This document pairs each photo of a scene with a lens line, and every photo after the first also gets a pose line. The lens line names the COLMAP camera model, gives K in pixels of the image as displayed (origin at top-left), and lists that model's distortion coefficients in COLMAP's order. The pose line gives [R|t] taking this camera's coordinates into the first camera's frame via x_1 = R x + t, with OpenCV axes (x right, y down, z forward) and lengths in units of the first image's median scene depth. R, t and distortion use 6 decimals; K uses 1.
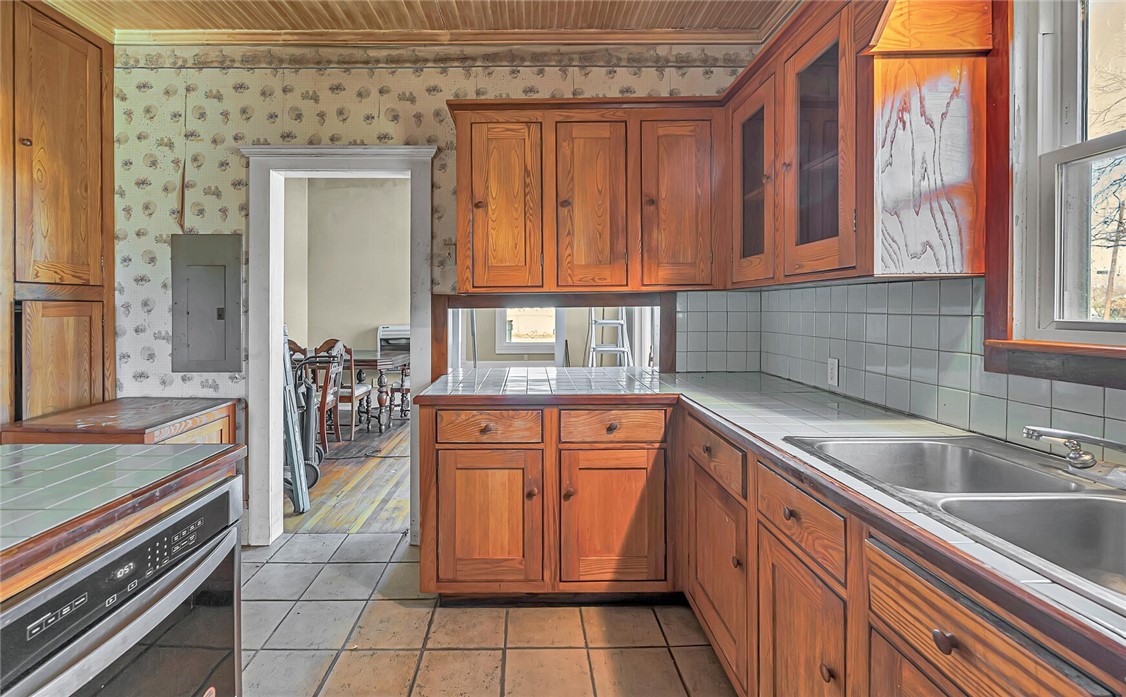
lens RADIAL K [[490.3, 0, 536.8], [0, 490.3, 311.2], [0, 0, 1]] dist [-0.003094, -0.000558]
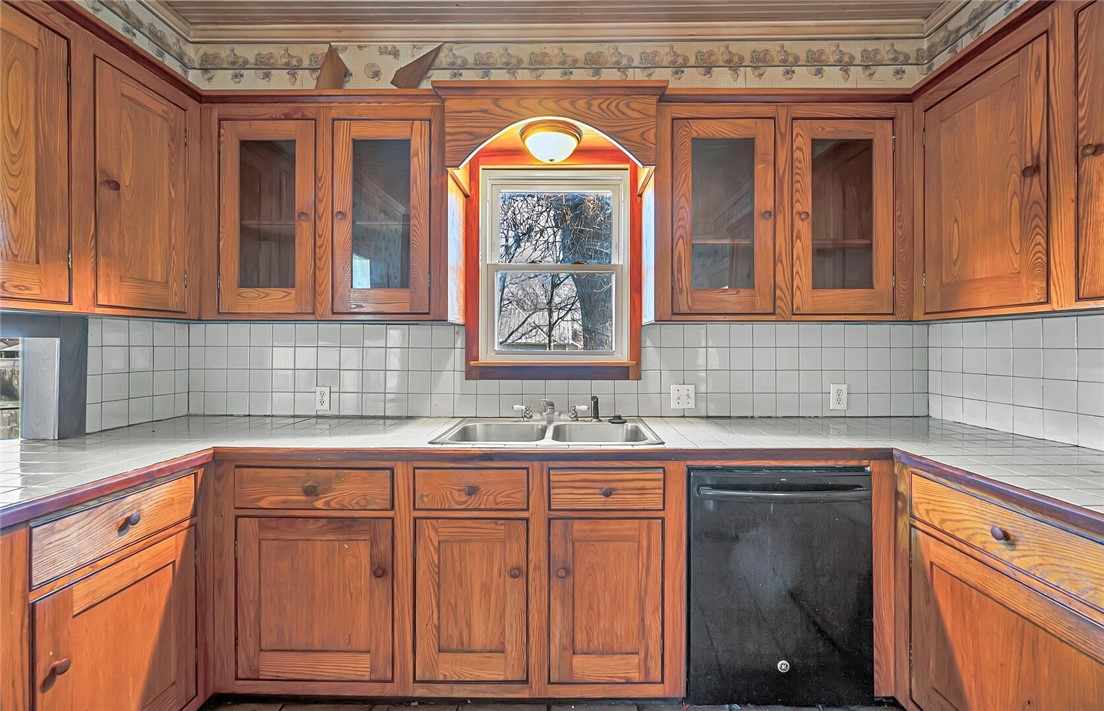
lens RADIAL K [[446.7, 0, 566.6], [0, 446.7, 345.4], [0, 0, 1]] dist [-0.001857, -0.000590]
pose [[0.008324, 0.006223, 0.999946, -0.335285], [0.002436, 0.999978, -0.006244, 0.005708], [-0.999962, 0.002488, 0.008309, 0.322043]]
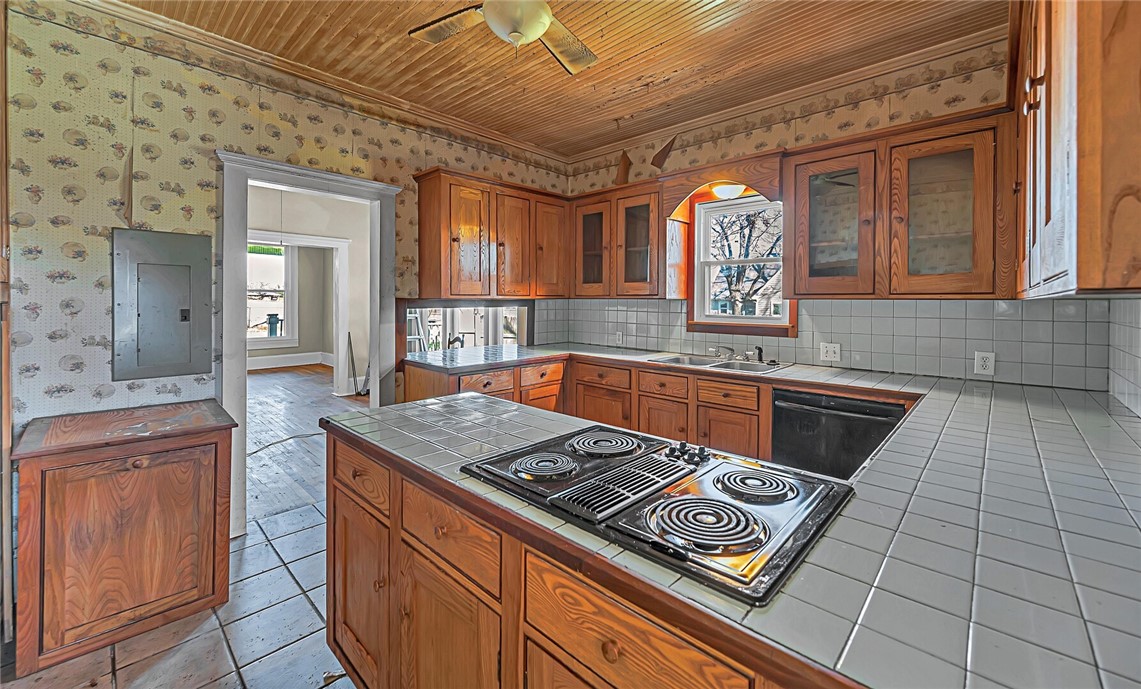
lens RADIAL K [[450.4, 0, 577.2], [0, 450.4, 303.4], [0, 0, 1]] dist [-0.000150, -0.000161]
pose [[0.682556, 0.003490, 0.730825, -0.766384], [-0.005510, 0.999985, 0.000371, -0.023174], [-0.730813, -0.004281, 0.682564, -0.183981]]
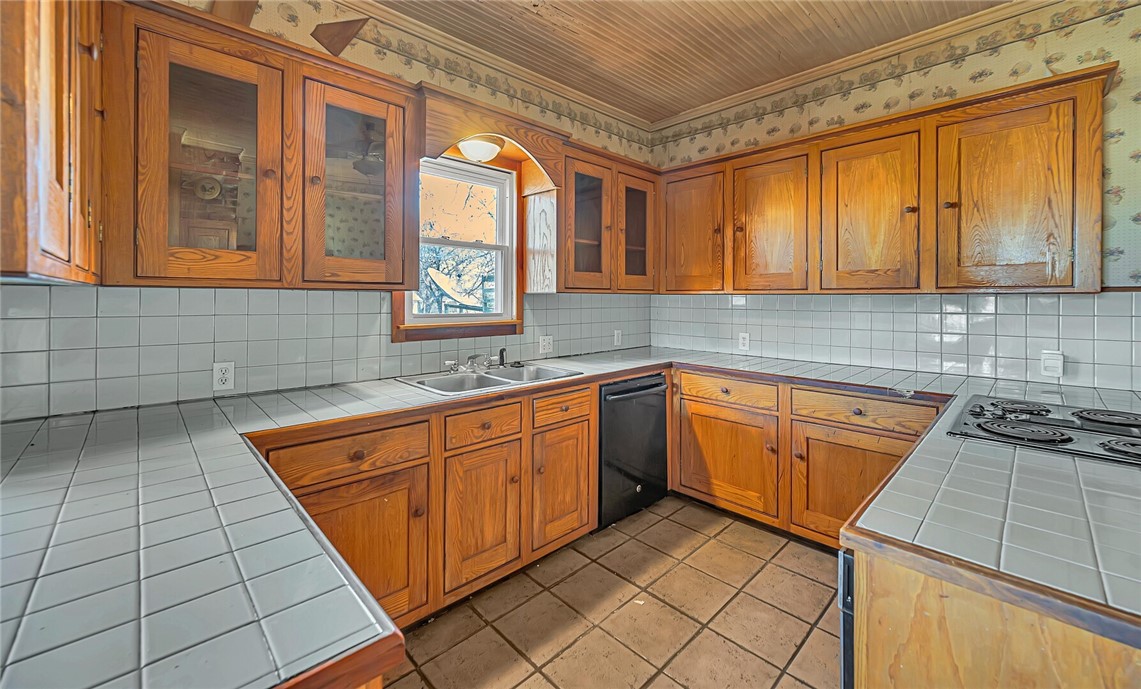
lens RADIAL K [[450.4, 0, 577.5], [0, 450.4, 297.0], [0, 0, 1]] dist [-0.000150, -0.000161]
pose [[-0.695060, 0.002960, 0.718946, -0.404939], [0.001462, 0.999995, -0.002704, -0.023303], [-0.718951, -0.000829, -0.695061, 0.858924]]
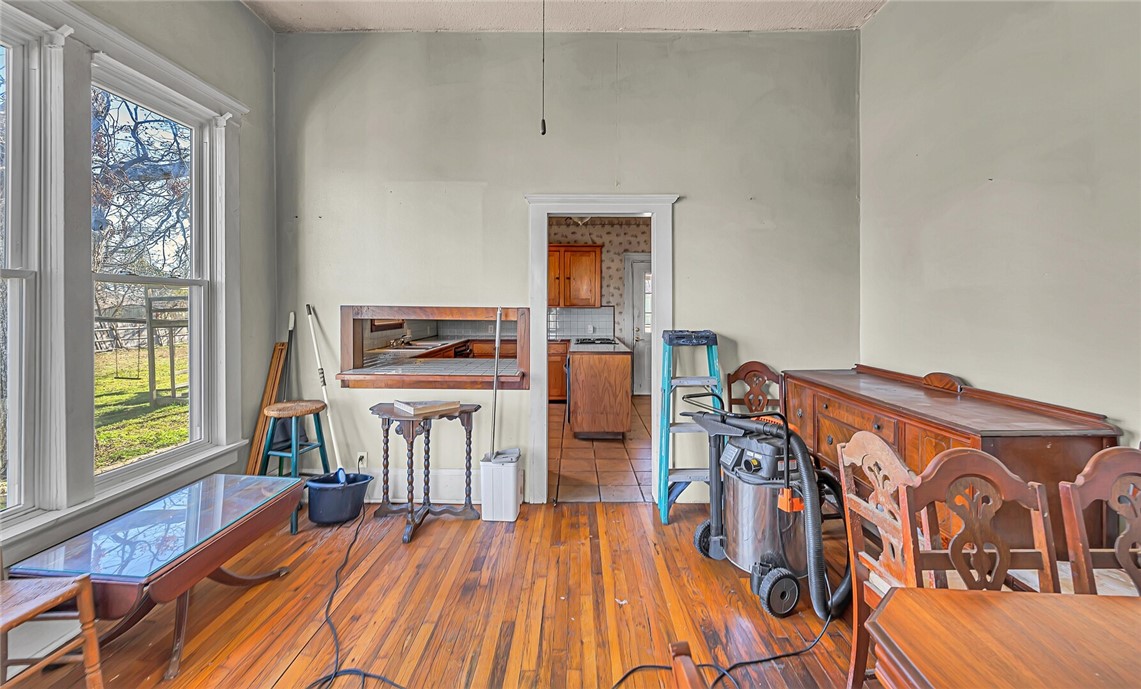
lens RADIAL K [[450.4, 0, 569.4], [0, 450.4, 306.6], [0, 0, 1]] dist [-0.000150, -0.000161]
pose [[-0.999827, 0.001062, 0.018543, -0.340575], [0.001126, 0.999994, 0.003400, -0.045531], [-0.018539, 0.003420, -0.999822, 2.298226]]
